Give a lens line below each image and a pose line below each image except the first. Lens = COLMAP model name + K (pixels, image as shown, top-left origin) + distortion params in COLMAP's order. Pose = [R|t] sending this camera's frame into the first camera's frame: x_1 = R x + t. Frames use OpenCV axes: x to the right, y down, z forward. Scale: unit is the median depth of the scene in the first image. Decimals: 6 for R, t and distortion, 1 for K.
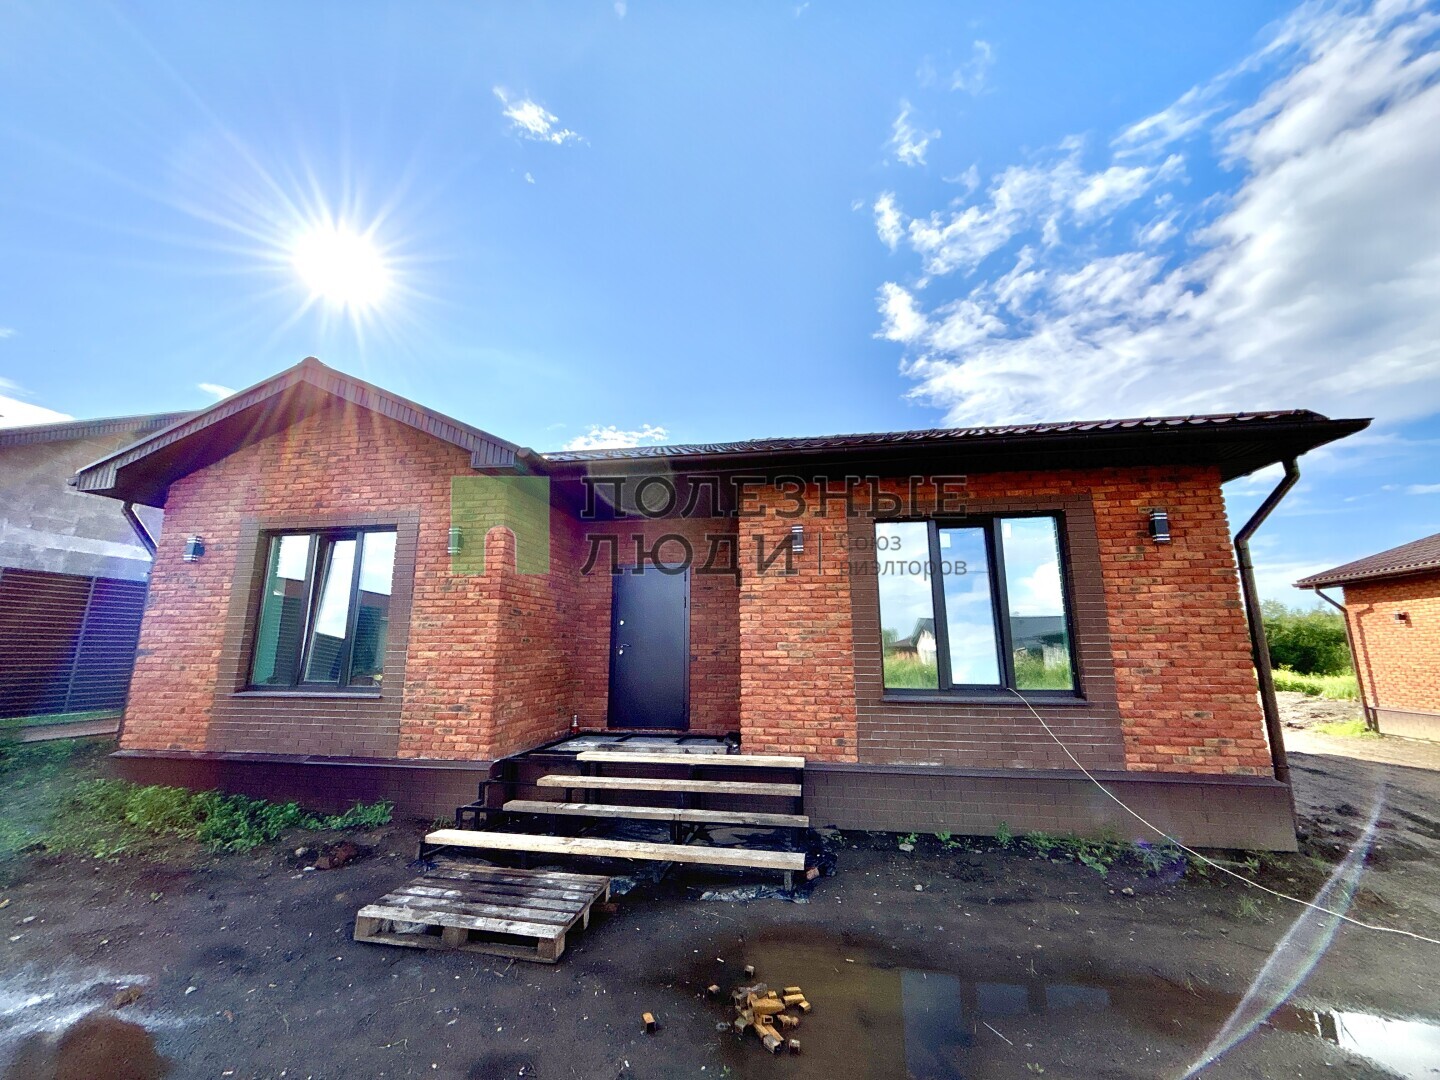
lens RADIAL K [[578.2, 0, 720.0], [0, 578.2, 540.0], [0, 0, 1]] dist [0.026619, -0.000137]
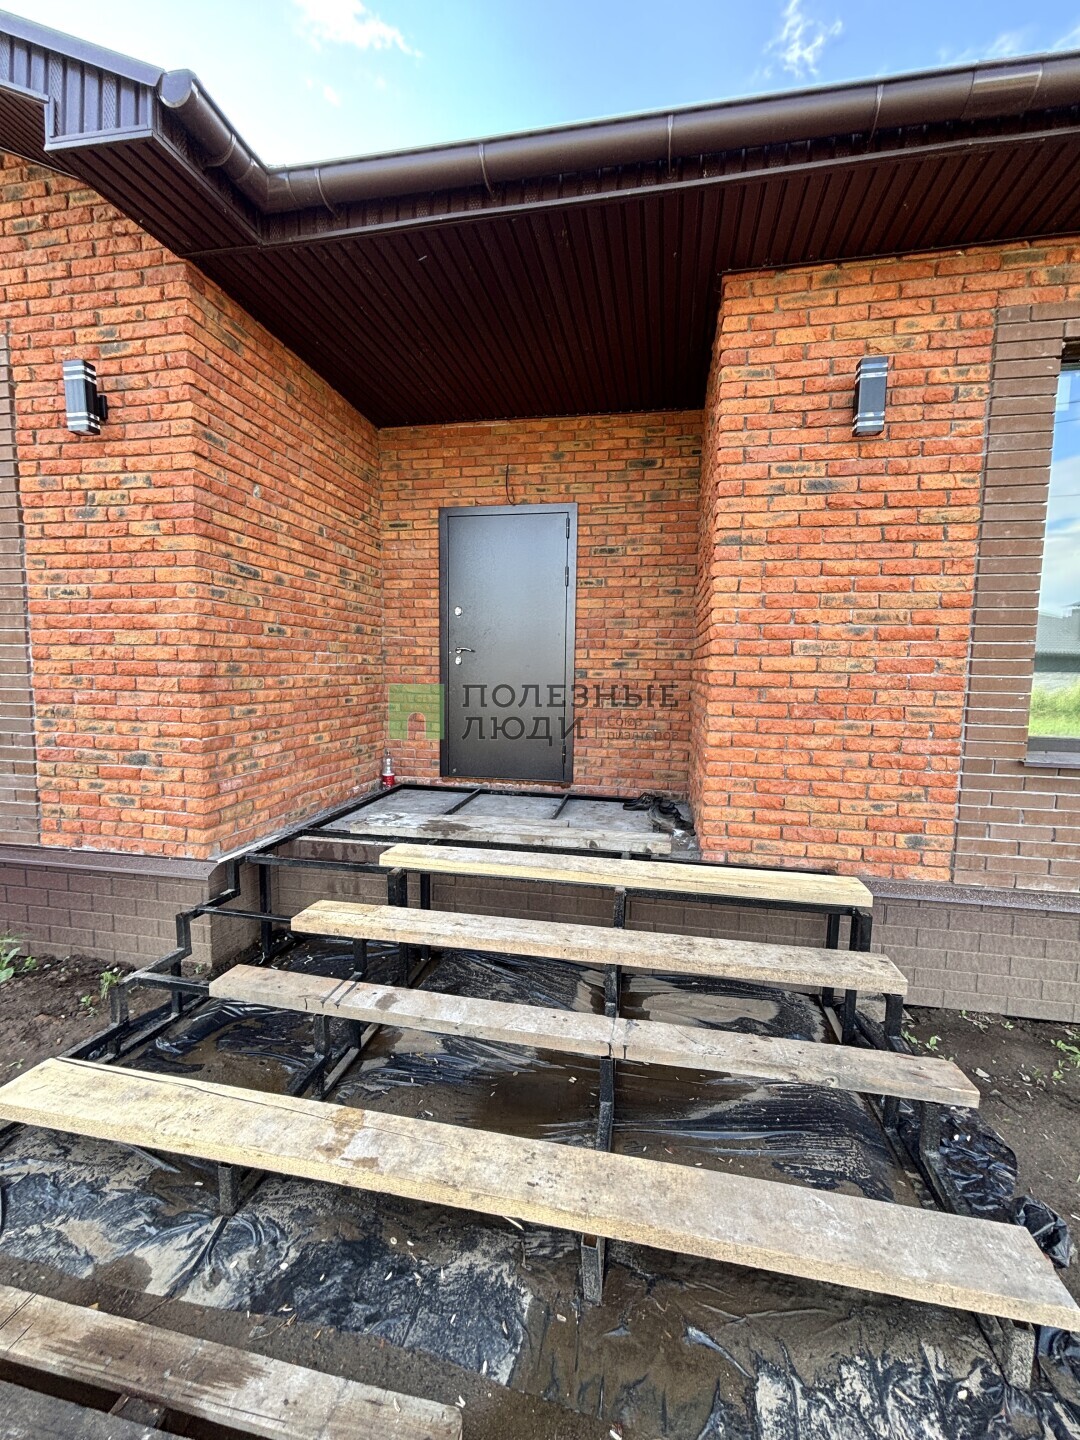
lens RADIAL K [[574.6, 0, 550.2], [0, 574.6, 721.4], [0, 0, 1]] dist [-0.005391, -0.000307]
pose [[0.999853, 0.016787, 0.003451, -0.097909], [-0.017092, 0.961999, 0.272518, 0.115692], [0.001255, -0.272537, 0.962144, 0.526713]]
